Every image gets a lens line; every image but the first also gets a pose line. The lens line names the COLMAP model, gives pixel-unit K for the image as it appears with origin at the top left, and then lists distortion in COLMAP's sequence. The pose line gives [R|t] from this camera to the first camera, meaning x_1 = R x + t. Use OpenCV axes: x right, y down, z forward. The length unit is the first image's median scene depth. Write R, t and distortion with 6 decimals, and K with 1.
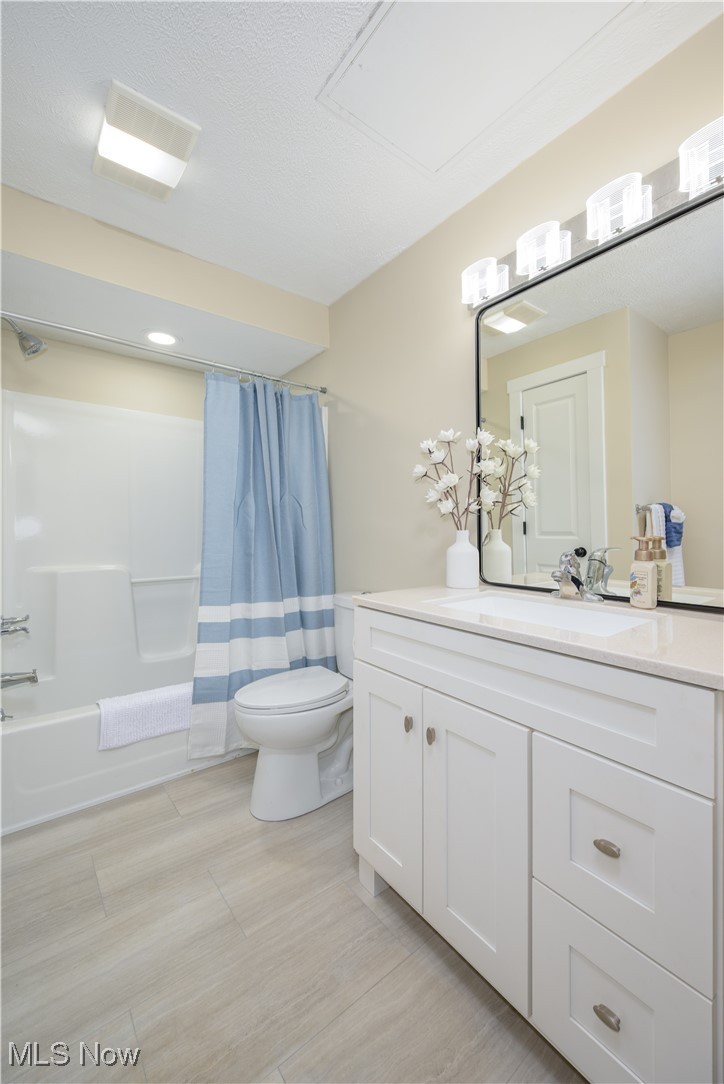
lens RADIAL K [[429.5, 0, 363.9], [0, 429.5, 523.4], [0, 0, 1]] dist [-0.003000, -0.000363]
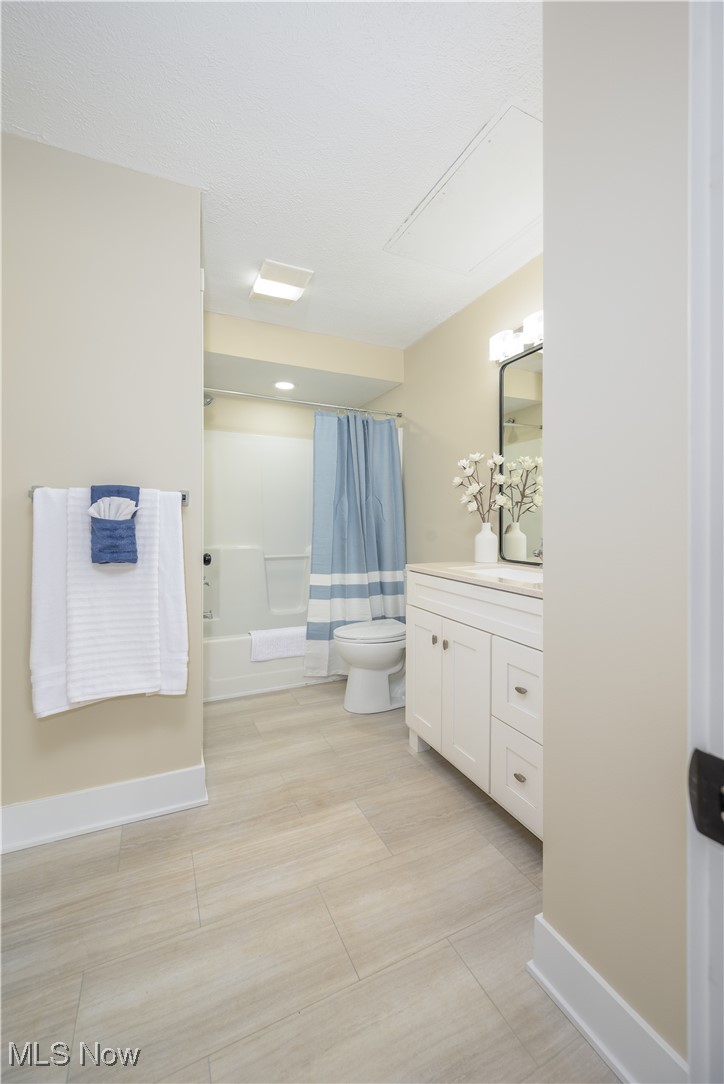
lens RADIAL K [[429.5, 0, 363.9], [0, 429.5, 523.4], [0, 0, 1]] dist [-0.003000, -0.000363]
pose [[0.974915, 0.006038, -0.222494, 0.117612], [-0.001652, 0.999801, 0.019895, -0.007690], [0.222570, -0.019028, 0.974731, -0.382795]]
